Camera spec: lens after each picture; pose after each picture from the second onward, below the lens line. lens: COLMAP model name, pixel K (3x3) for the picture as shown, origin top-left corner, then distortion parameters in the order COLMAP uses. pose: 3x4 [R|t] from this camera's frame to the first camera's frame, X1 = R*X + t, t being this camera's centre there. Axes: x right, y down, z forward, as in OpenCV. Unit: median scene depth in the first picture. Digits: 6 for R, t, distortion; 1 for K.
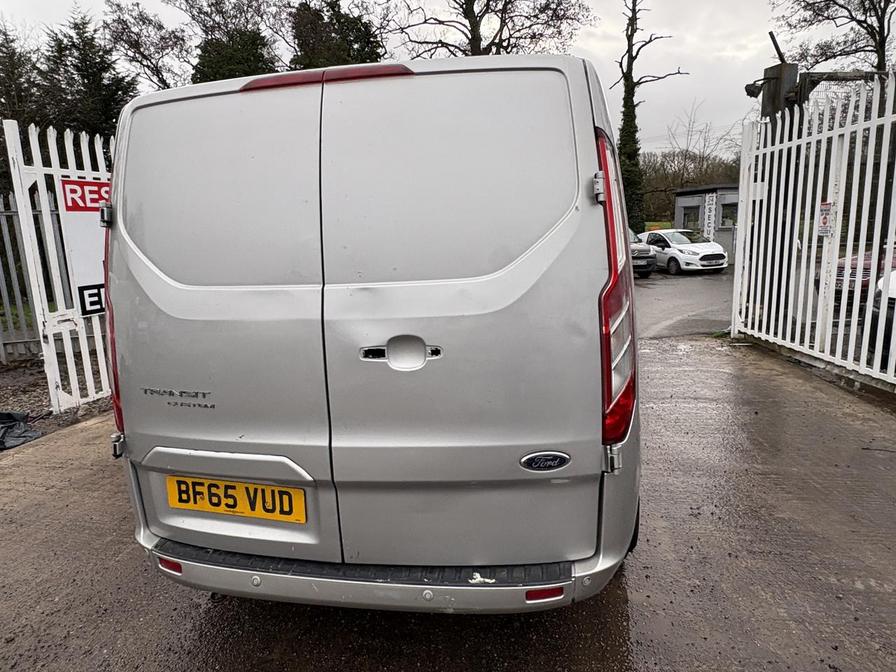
lens RADIAL K [[546.1, 0, 449.6], [0, 546.1, 333.1], [0, 0, 1]] dist [-0.006154, 0.004820]
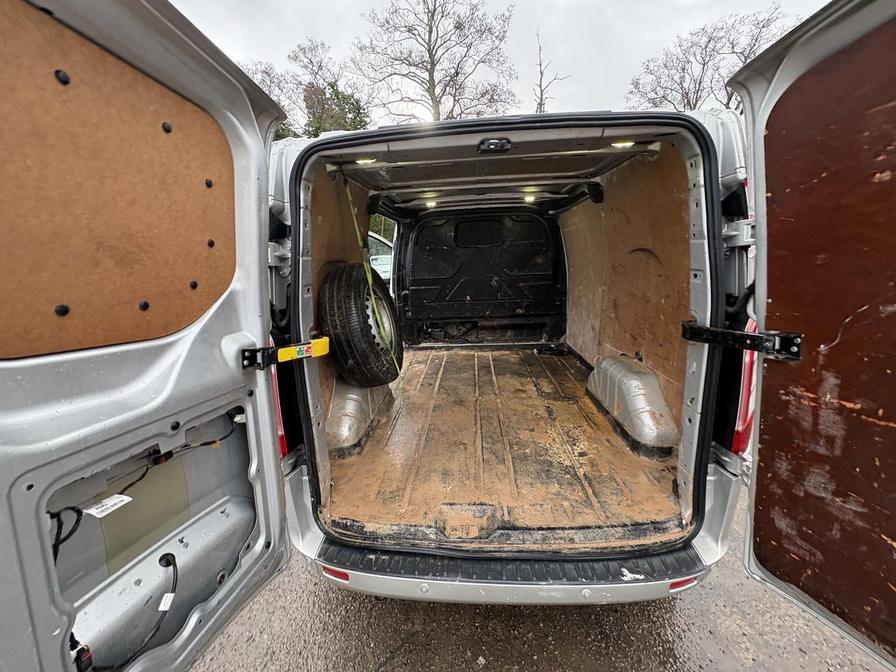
lens RADIAL K [[355.2, 0, 449.7], [0, 355.2, 335.8], [0, 0, 1]] dist [-0.004539, 0.002132]
pose [[0.994333, -0.025740, 0.103145, -0.341632], [0.019342, 0.997854, 0.062553, -0.096876], [-0.104534, -0.060203, 0.992697, 0.286531]]
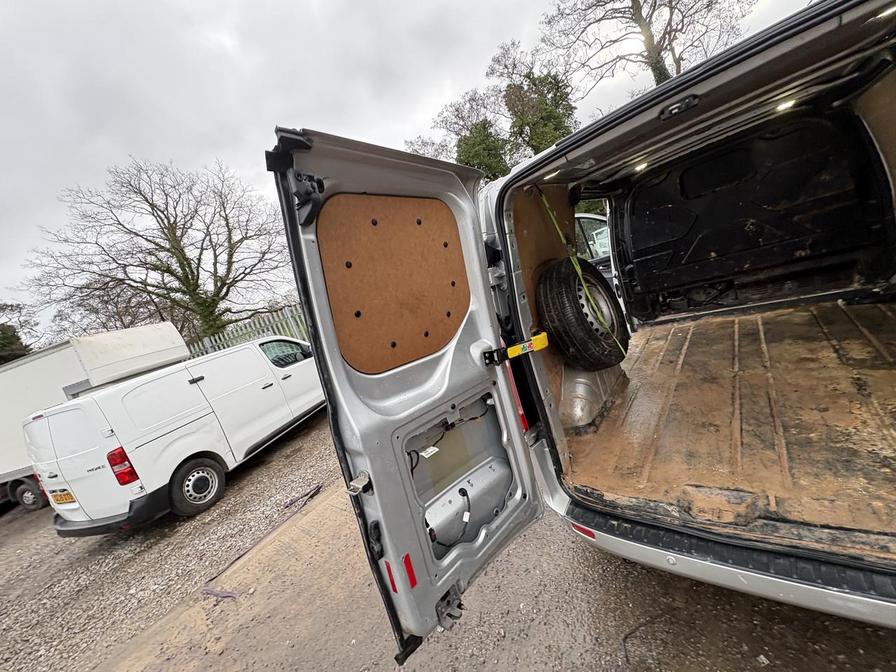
lens RADIAL K [[355.2, 0, 450.7], [0, 355.2, 337.6], [0, 0, 1]] dist [-0.004539, 0.002132]
pose [[0.841128, -0.162616, -0.515809, -0.265542], [0.210555, 0.976942, 0.035357, -0.120486], [0.498167, -0.138346, 0.855973, 0.180062]]
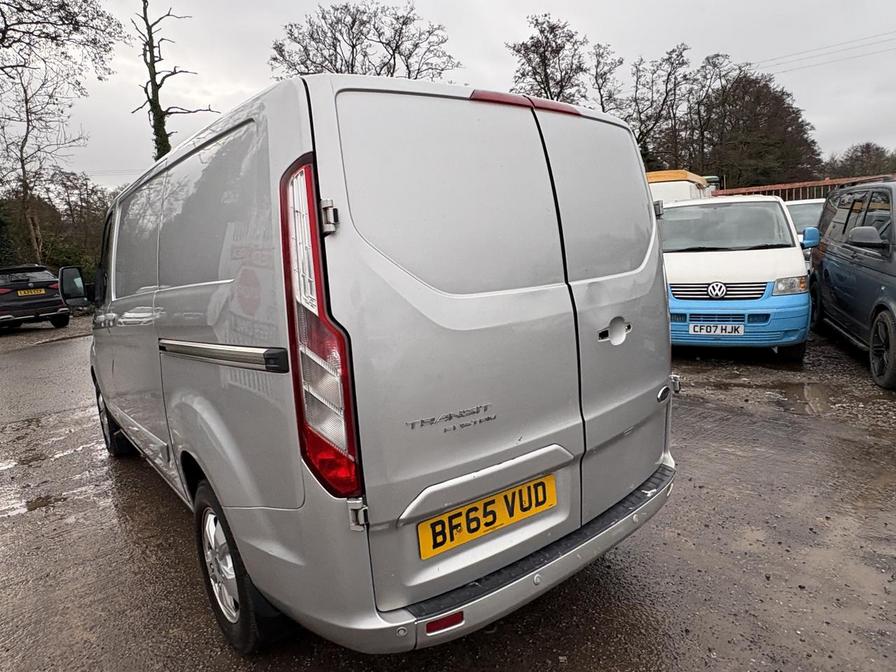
lens RADIAL K [[546.1, 0, 449.9], [0, 546.1, 330.8], [0, 0, 1]] dist [-0.006154, 0.004820]
pose [[0.658083, -0.119238, 0.743444, -1.081589], [0.166971, 0.985908, 0.010327, -0.035188], [-0.734198, 0.117338, 0.668719, 0.362923]]
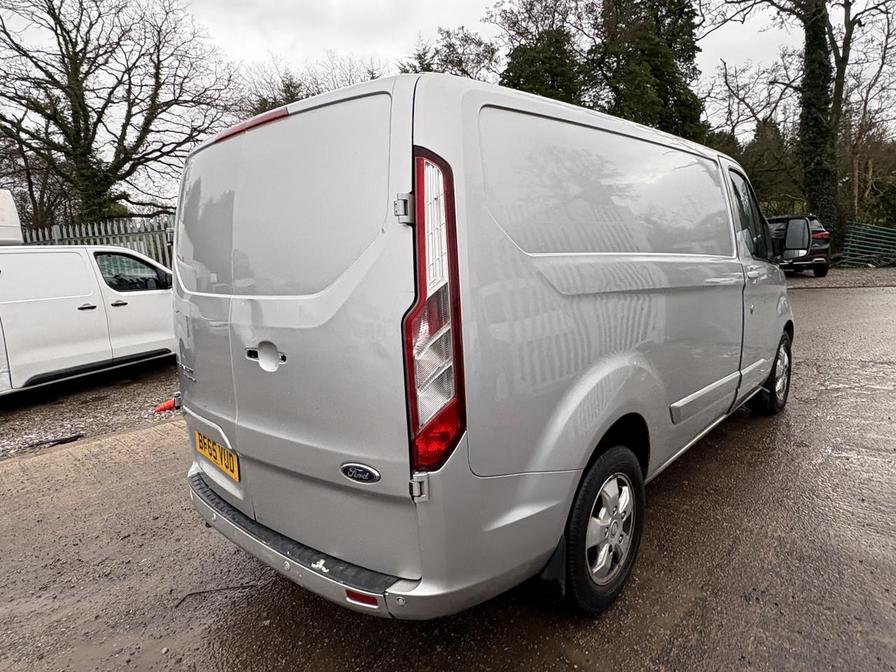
lens RADIAL K [[546.1, 0, 449.9], [0, 546.1, 332.3], [0, 0, 1]] dist [-0.006154, 0.004820]
pose [[0.845739, 0.078724, -0.527757, 0.730075], [-0.068797, 0.996889, 0.038455, -0.073746], [0.529143, 0.003785, 0.848524, 0.172653]]
